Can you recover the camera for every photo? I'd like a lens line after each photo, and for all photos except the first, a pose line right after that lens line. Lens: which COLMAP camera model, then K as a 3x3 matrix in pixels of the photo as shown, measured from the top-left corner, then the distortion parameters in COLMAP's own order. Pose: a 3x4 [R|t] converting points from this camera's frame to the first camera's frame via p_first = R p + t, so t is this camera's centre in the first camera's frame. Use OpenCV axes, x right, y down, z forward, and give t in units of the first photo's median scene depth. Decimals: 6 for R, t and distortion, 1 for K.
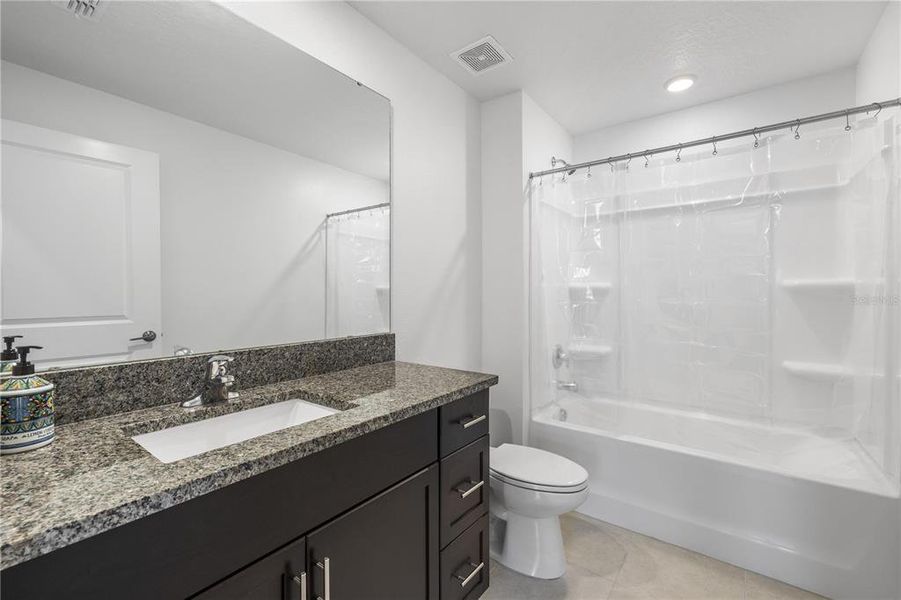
lens RADIAL K [[390.6, 0, 434.9], [0, 390.6, 299.0], [0, 0, 1]] dist [-0.000494, 0.000201]
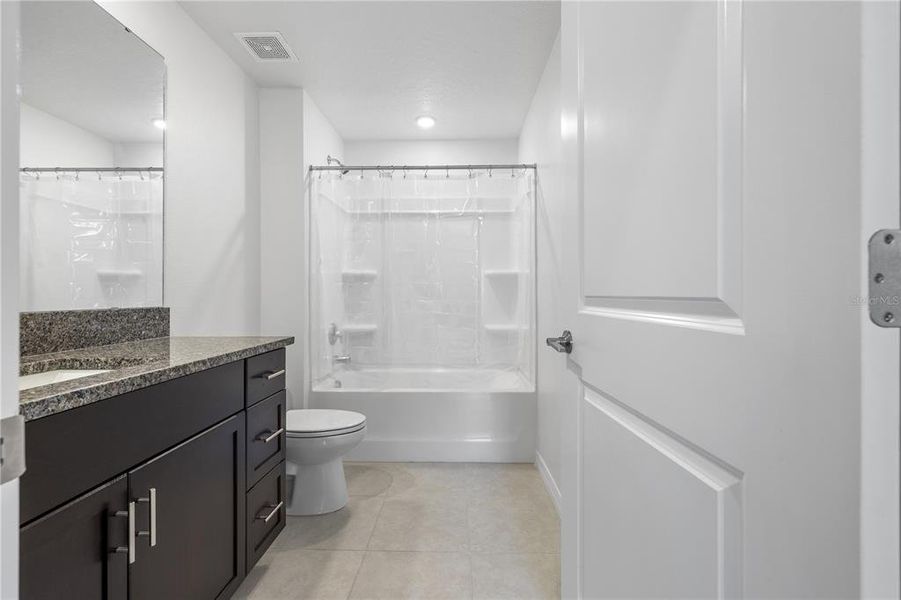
lens RADIAL K [[438.1, 0, 450.5], [0, 438.1, 300.0], [0, 0, 1]] dist [-0.000022, 0.000184]
pose [[0.804713, 0.015451, 0.593463, -0.204336], [0.004232, 0.999487, -0.031760, 0.118711], [-0.593649, 0.028069, 0.804235, -0.263207]]
